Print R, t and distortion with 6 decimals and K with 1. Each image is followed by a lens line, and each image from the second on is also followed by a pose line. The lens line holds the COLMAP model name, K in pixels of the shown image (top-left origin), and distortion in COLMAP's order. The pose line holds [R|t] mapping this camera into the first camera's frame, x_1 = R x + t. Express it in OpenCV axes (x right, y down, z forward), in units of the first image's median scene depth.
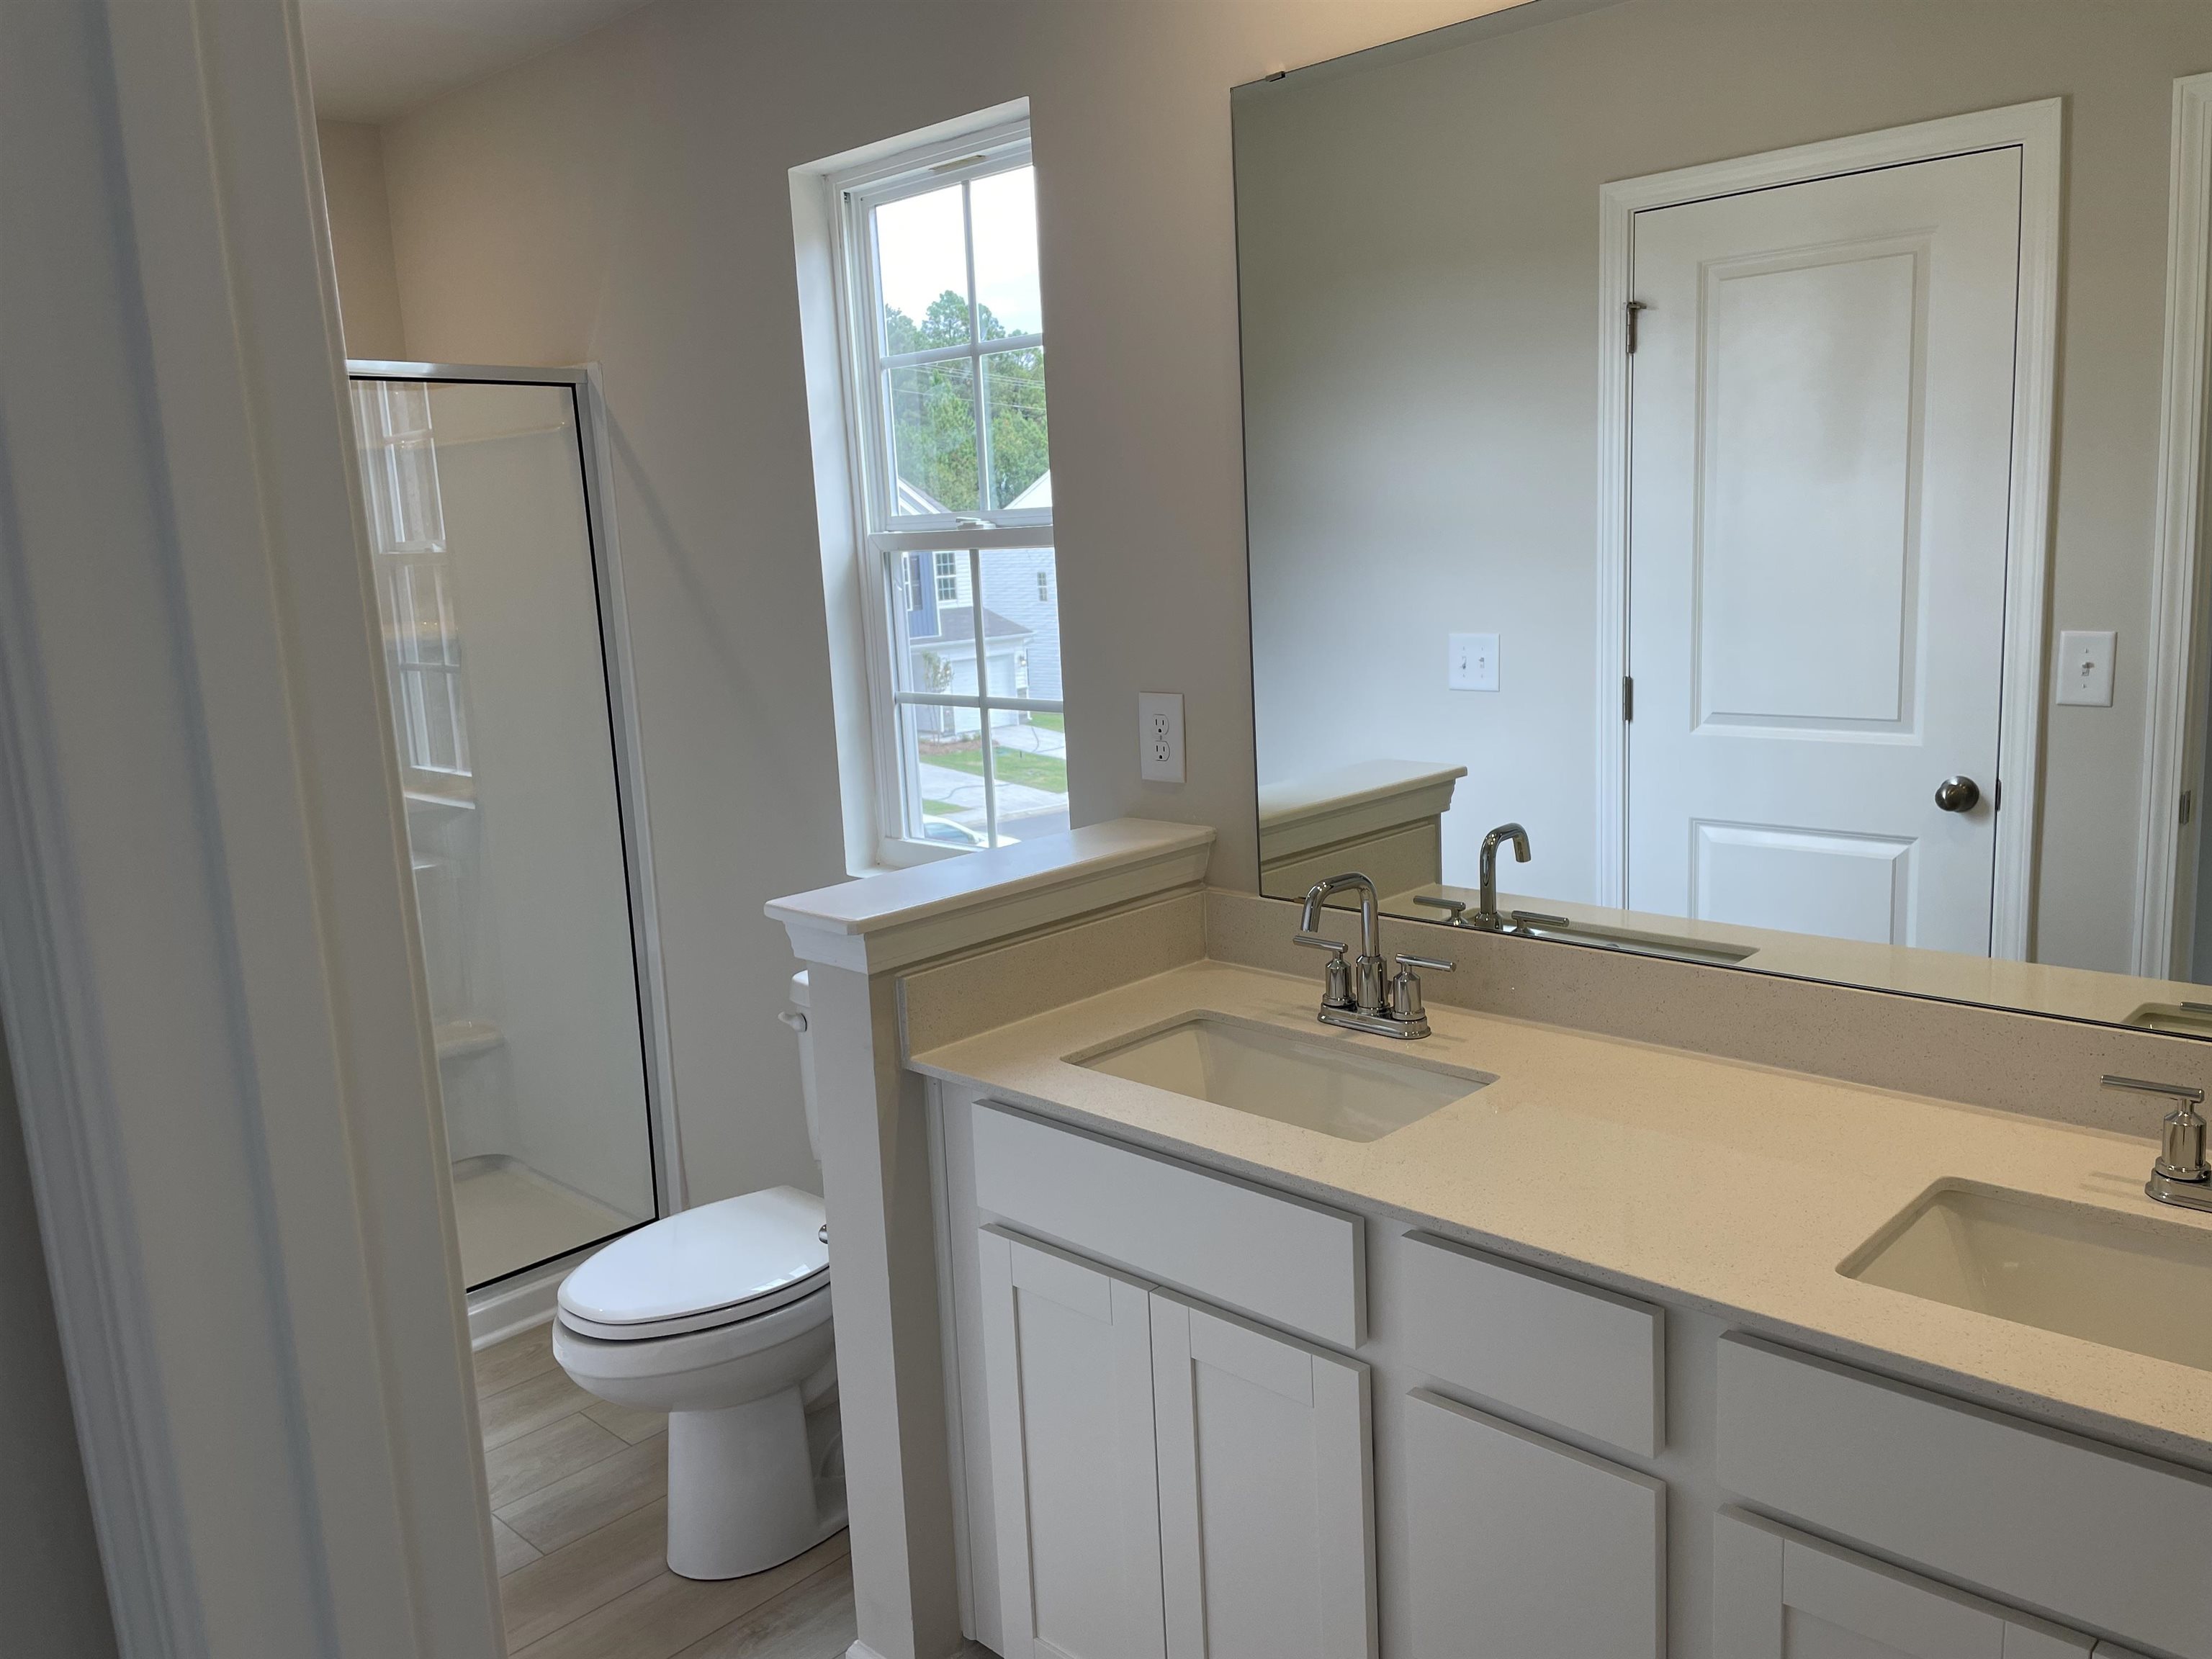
lens RADIAL K [[1688.2, 0, 1111.8], [0, 1688.2, 820.7], [0, 0, 1]] dist [0.097161, -0.133700]
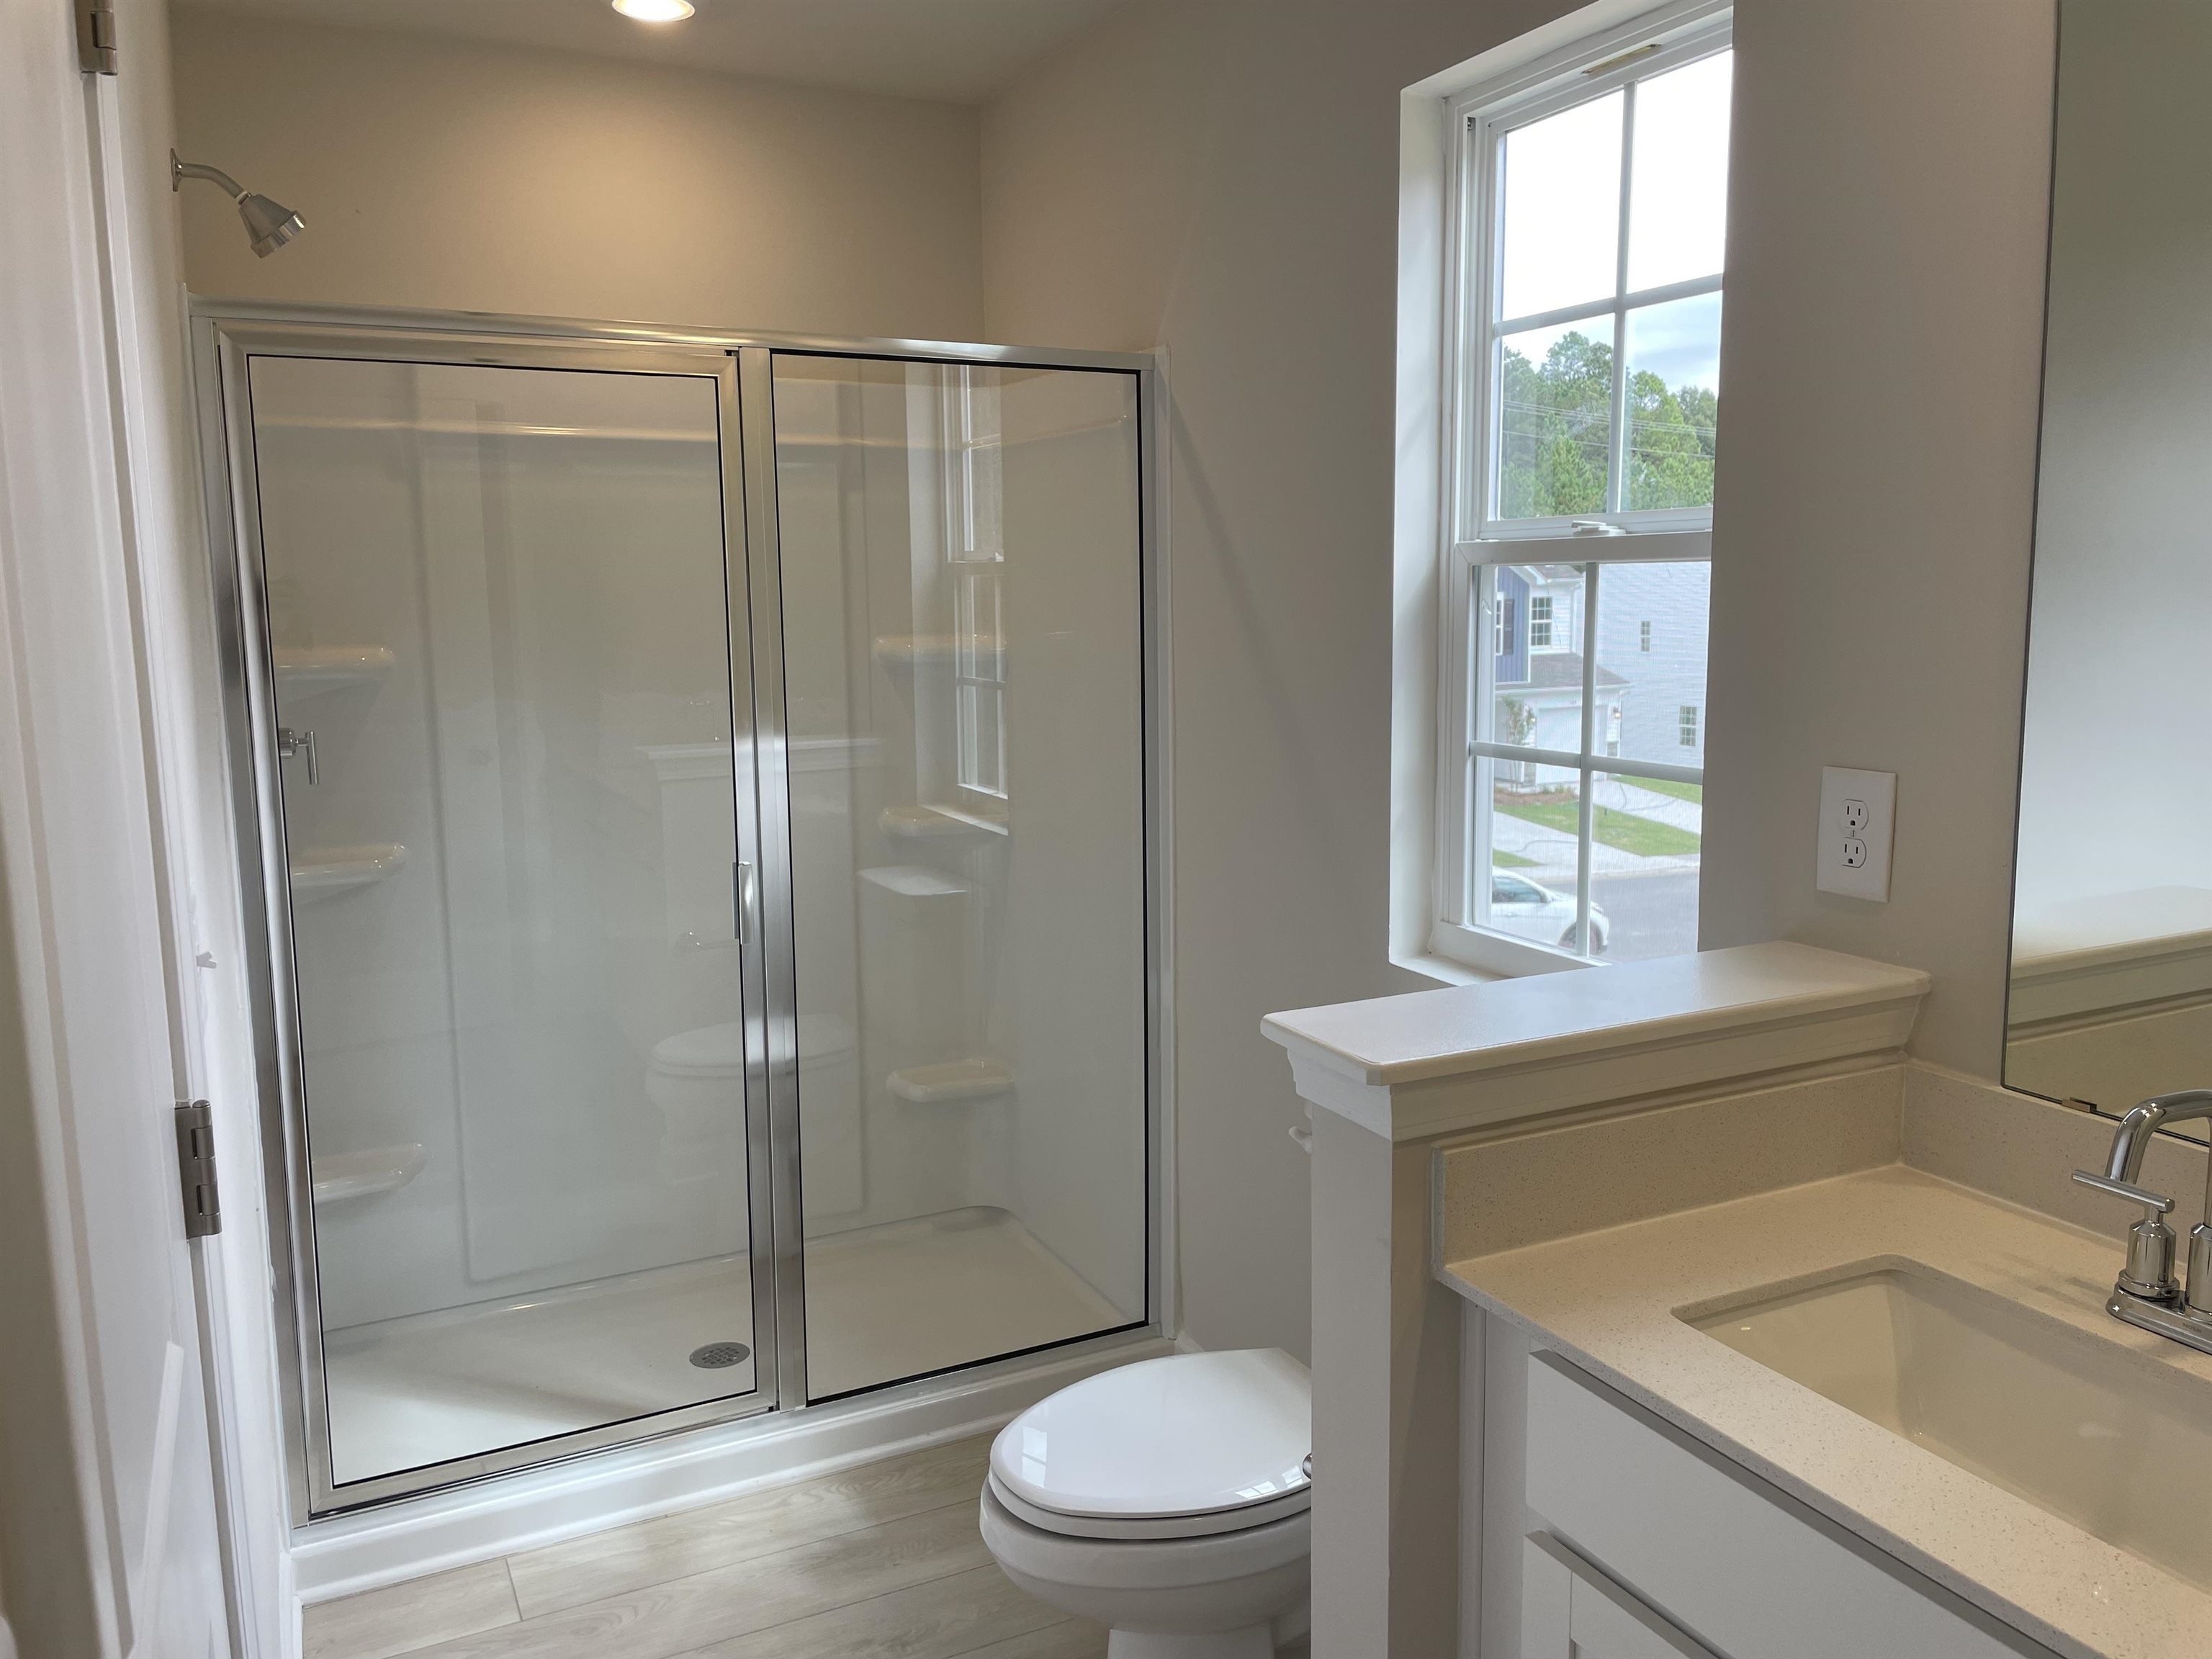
lens RADIAL K [[1688.2, 0, 1111.8], [0, 1688.2, 820.7], [0, 0, 1]] dist [0.097161, -0.133700]
pose [[0.941045, 0.084012, -0.327682, -0.023695], [-0.091747, 0.995749, -0.008190, -0.017788], [0.325601, 0.037771, 0.944753, 0.205127]]
